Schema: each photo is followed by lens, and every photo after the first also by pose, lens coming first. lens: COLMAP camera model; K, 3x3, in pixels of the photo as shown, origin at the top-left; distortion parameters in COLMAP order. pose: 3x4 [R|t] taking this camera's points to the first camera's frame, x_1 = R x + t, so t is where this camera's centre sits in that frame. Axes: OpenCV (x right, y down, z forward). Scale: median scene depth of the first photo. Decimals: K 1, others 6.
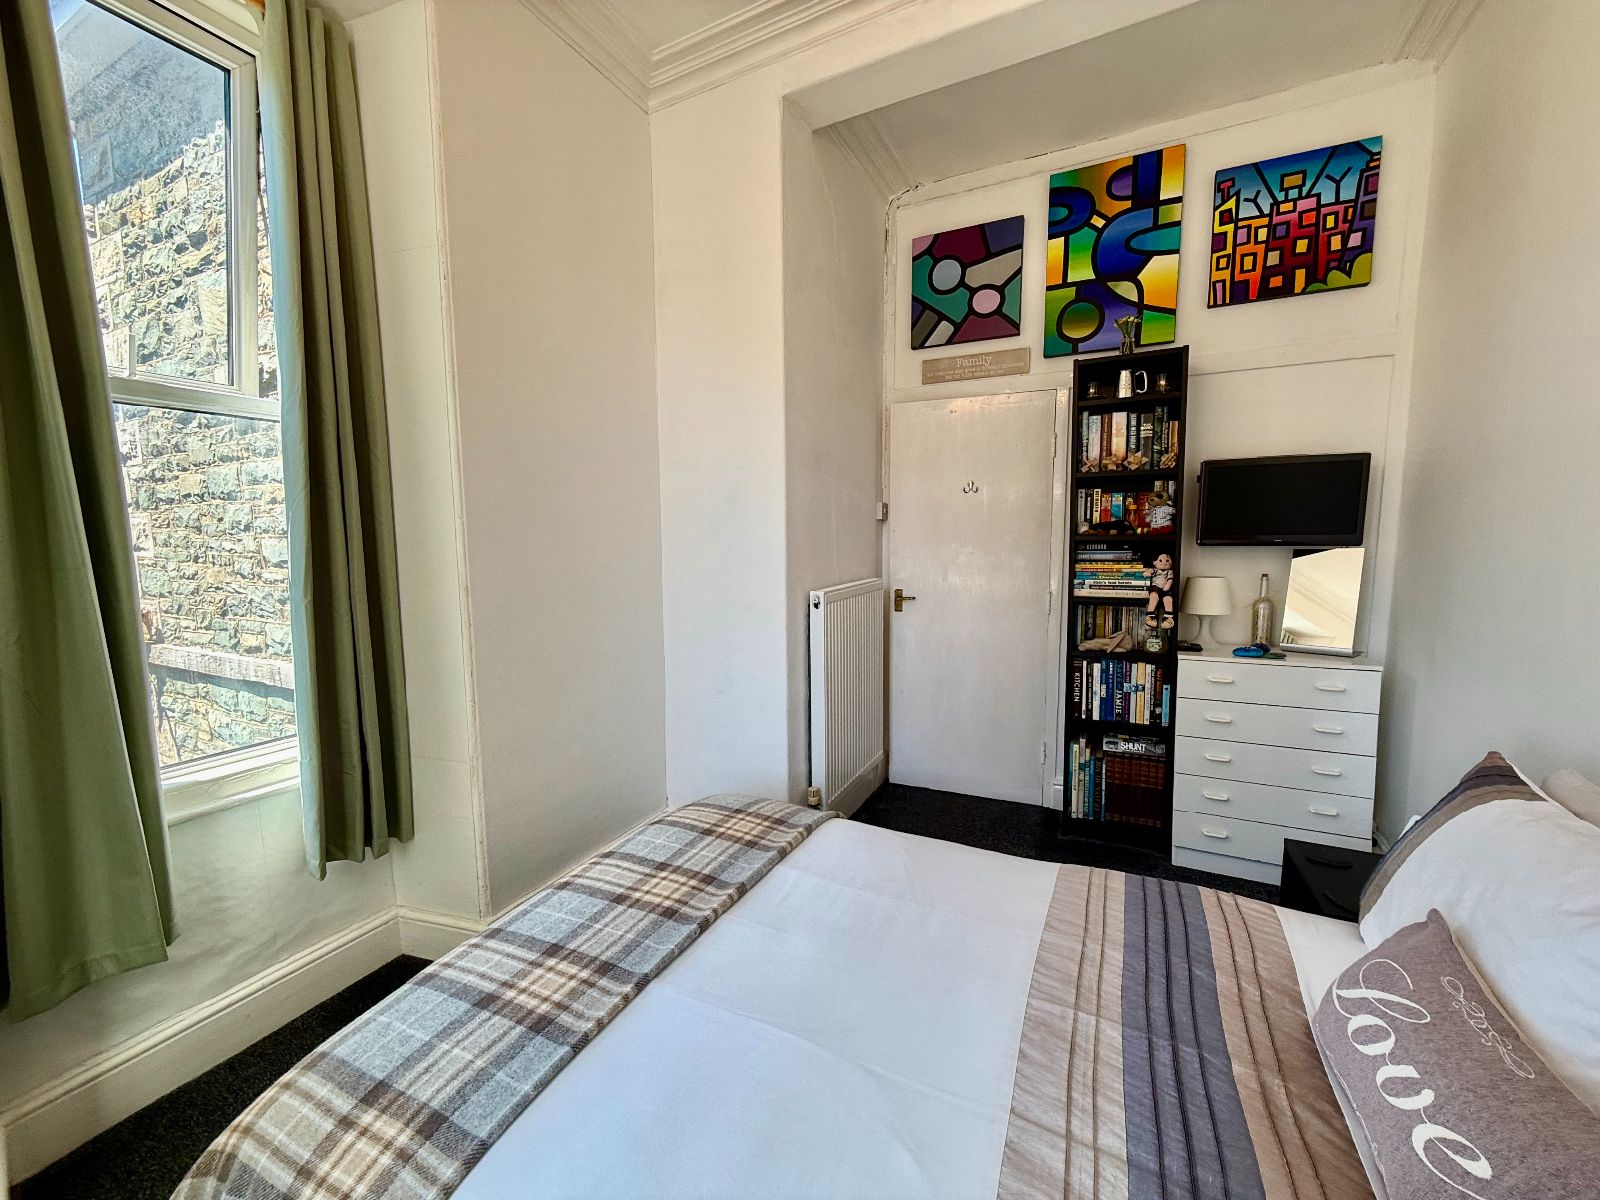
lens RADIAL K [[634.3, 0, 800.5], [0, 634.3, 602.2], [0, 0, 1]] dist [-0.003266, 0.000680]
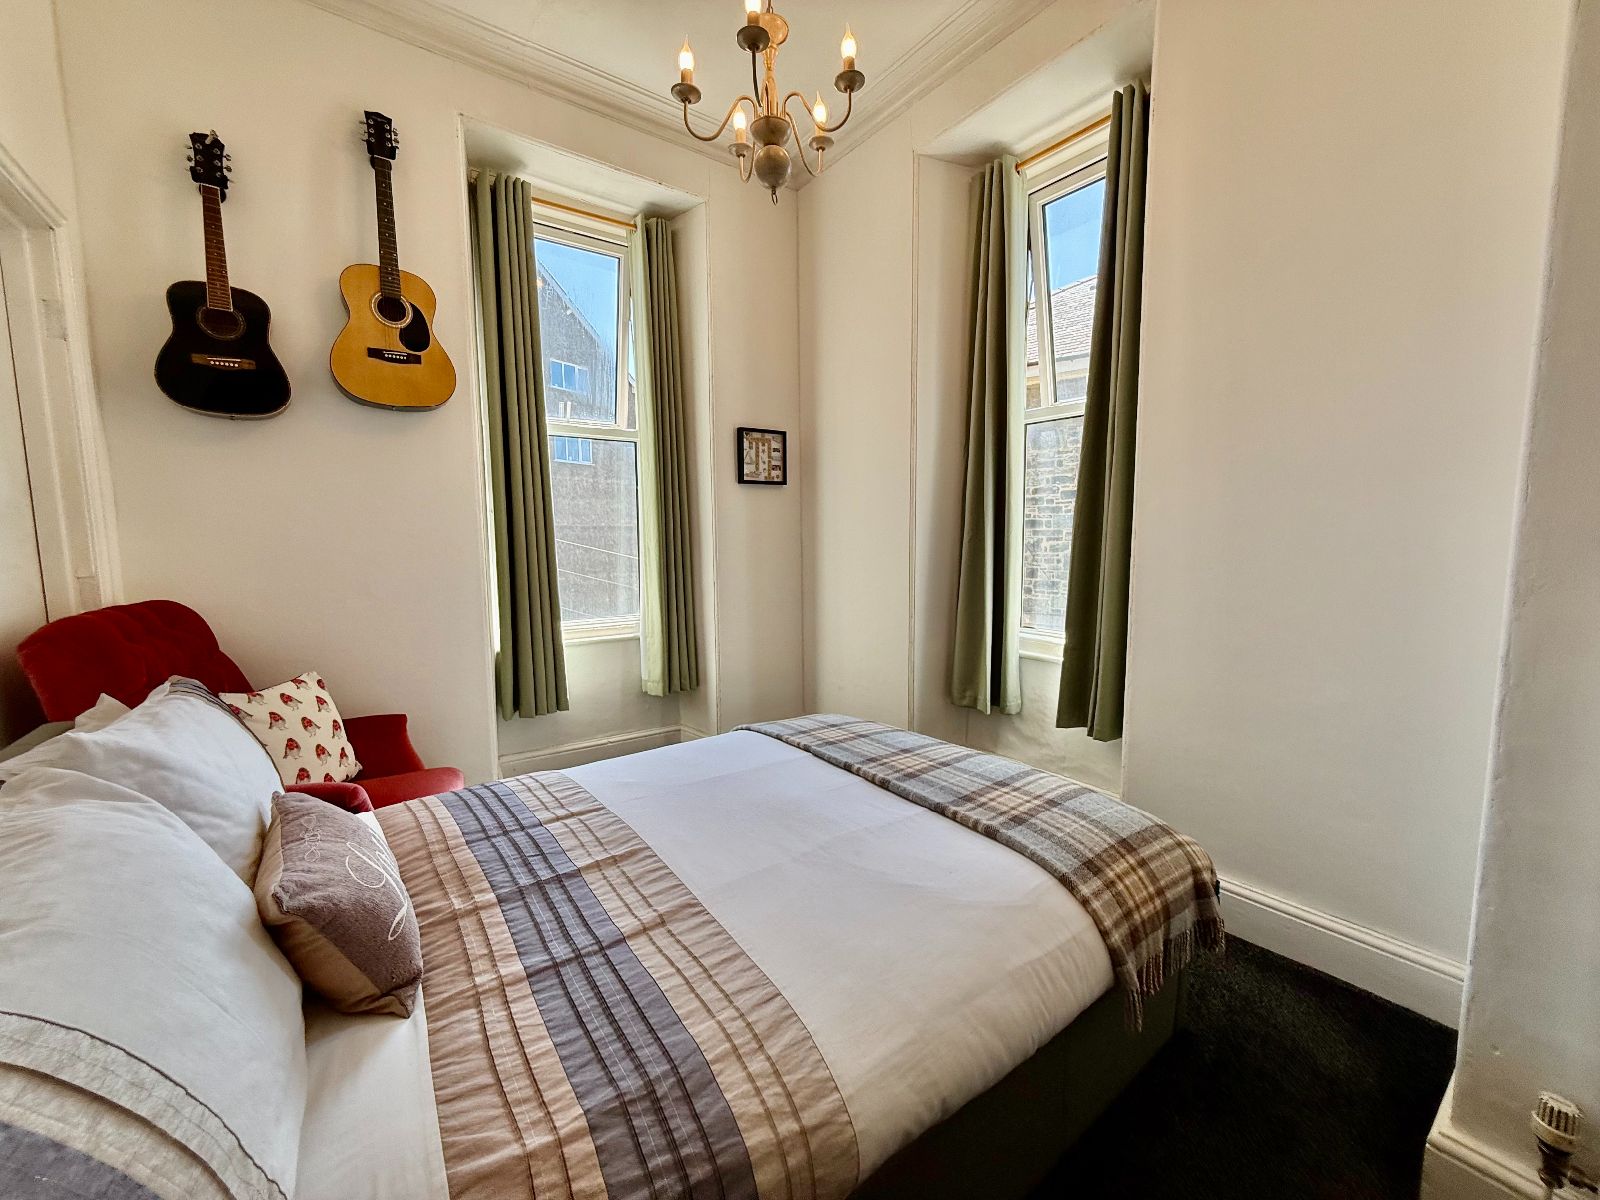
lens RADIAL K [[634.3, 0, 800.2], [0, 634.3, 600.0], [0, 0, 1]] dist [-0.003266, 0.000680]
pose [[-0.450350, 0.105938, -0.886545, 0.850401], [-0.083191, 0.983638, 0.159799, -0.039212], [0.888968, 0.145718, -0.434168, 1.162582]]
